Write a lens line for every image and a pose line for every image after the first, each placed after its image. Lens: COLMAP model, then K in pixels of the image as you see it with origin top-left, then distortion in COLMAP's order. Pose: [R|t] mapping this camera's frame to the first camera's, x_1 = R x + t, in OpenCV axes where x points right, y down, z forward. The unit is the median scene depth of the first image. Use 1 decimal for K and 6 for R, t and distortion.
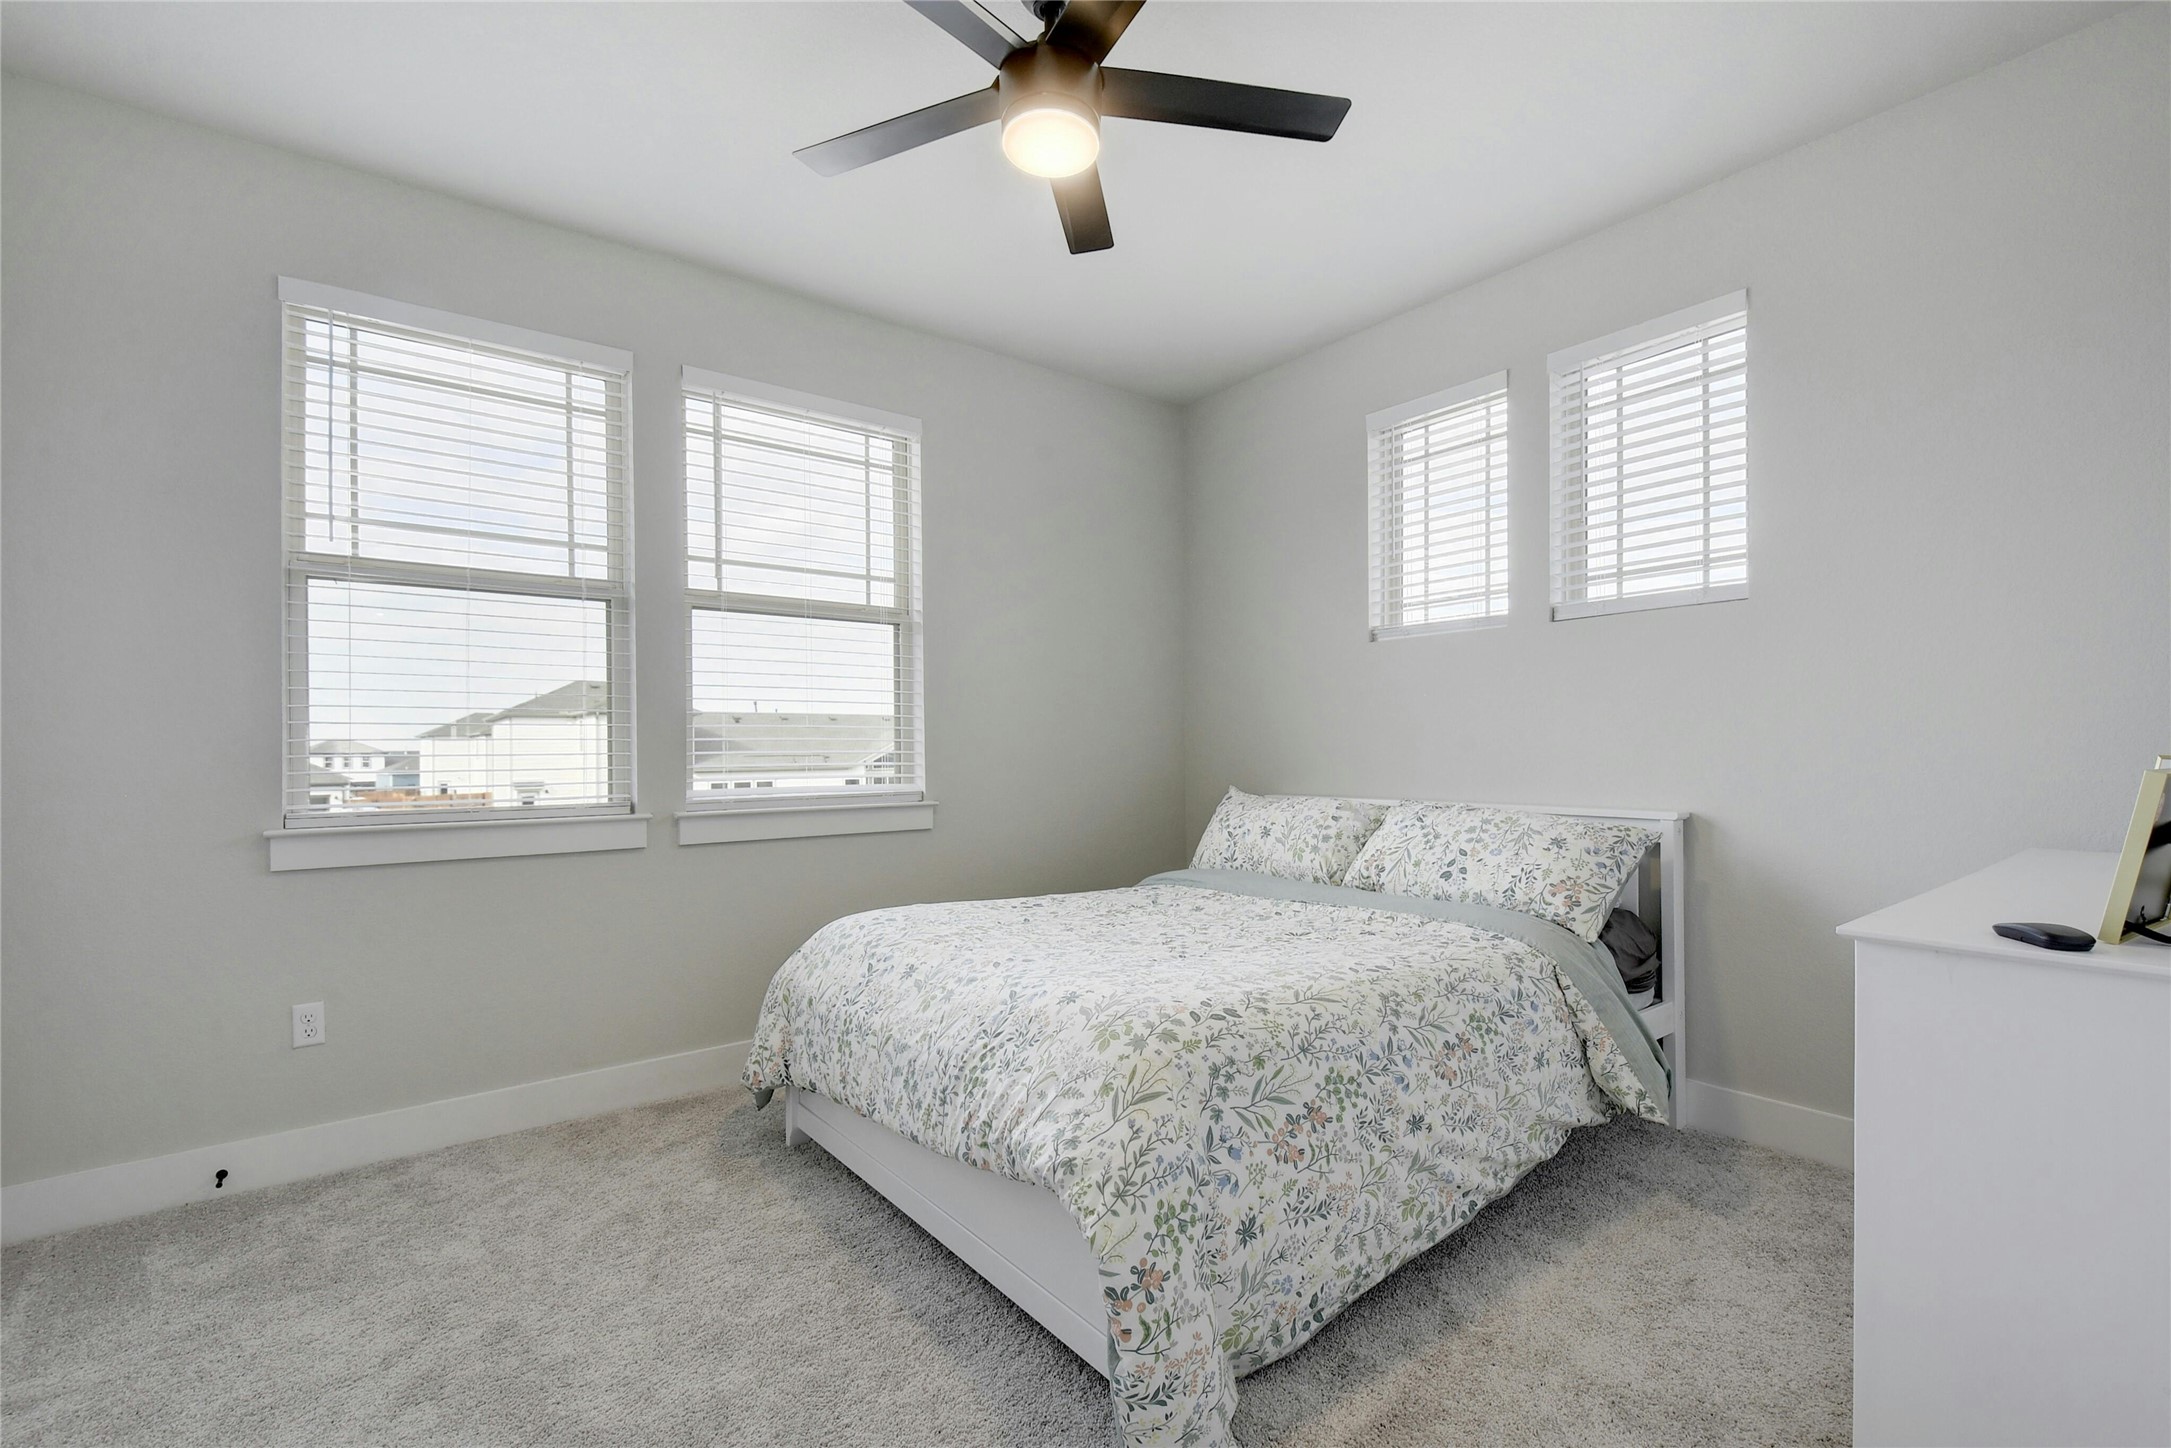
lens RADIAL K [[964.7, 0, 1086.7], [0, 964.7, 756.7], [0, 0, 1]] dist [-0.015743, -0.000339]
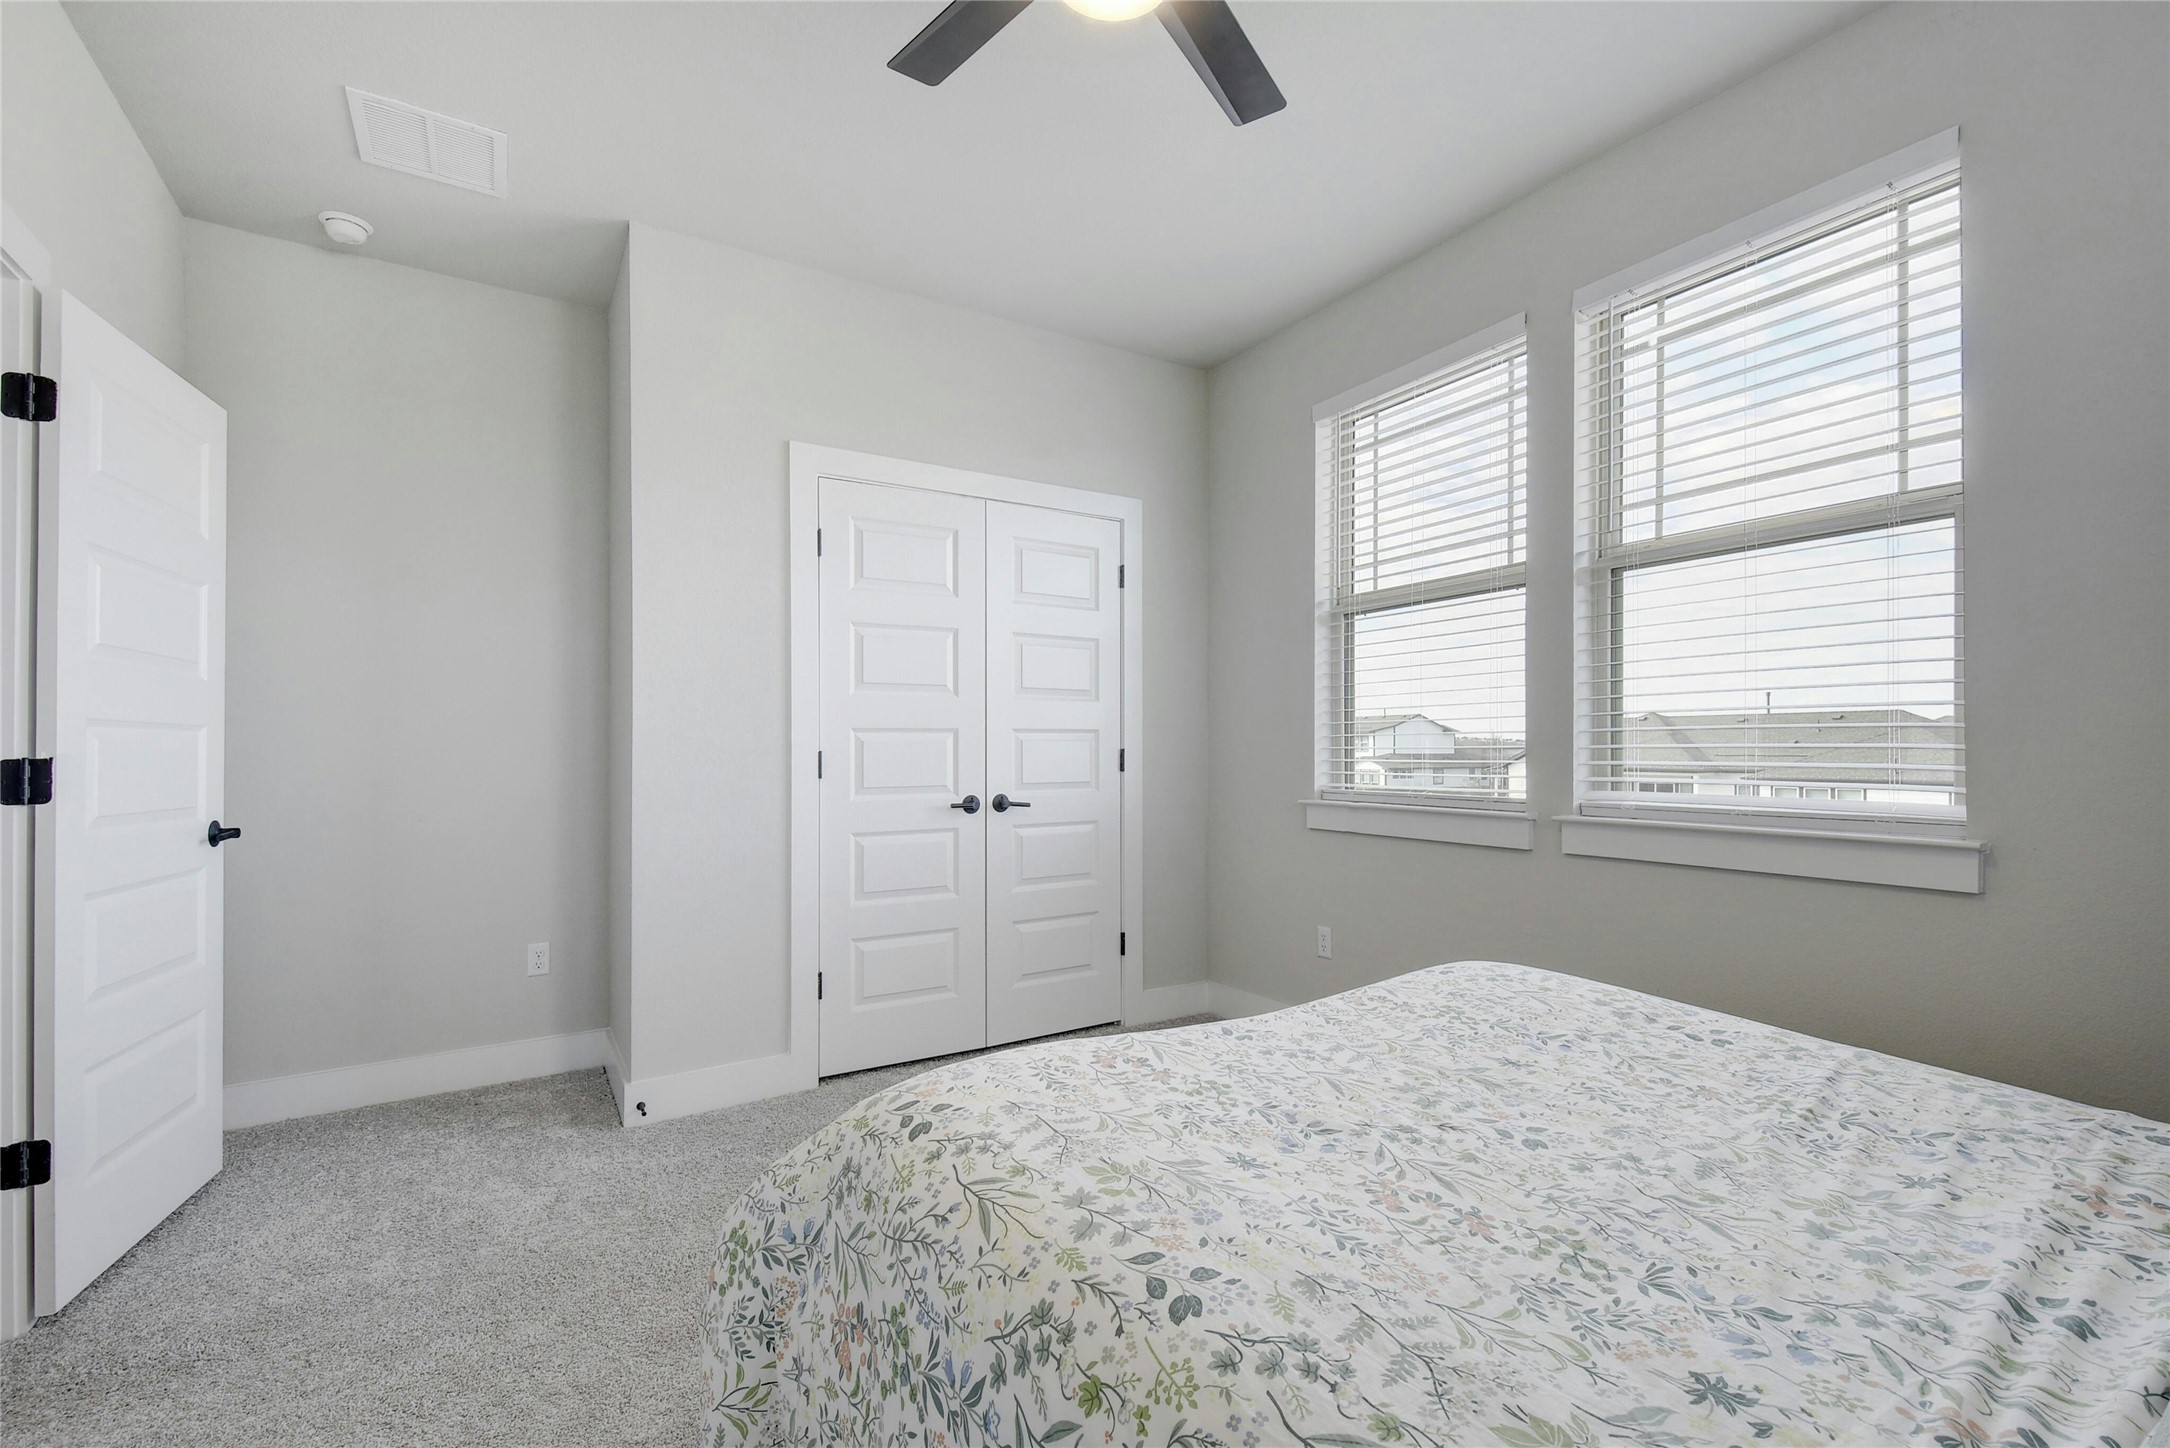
lens RADIAL K [[964.2, 0, 1086.2], [0, 964.2, 756.7], [0, 0, 1]] dist [-0.015743, -0.000339]
pose [[-0.087162, 0.006831, -0.996171, 0.750979], [-0.001692, 0.999974, 0.007006, -0.004204], [0.996193, 0.002296, -0.087148, 1.078420]]
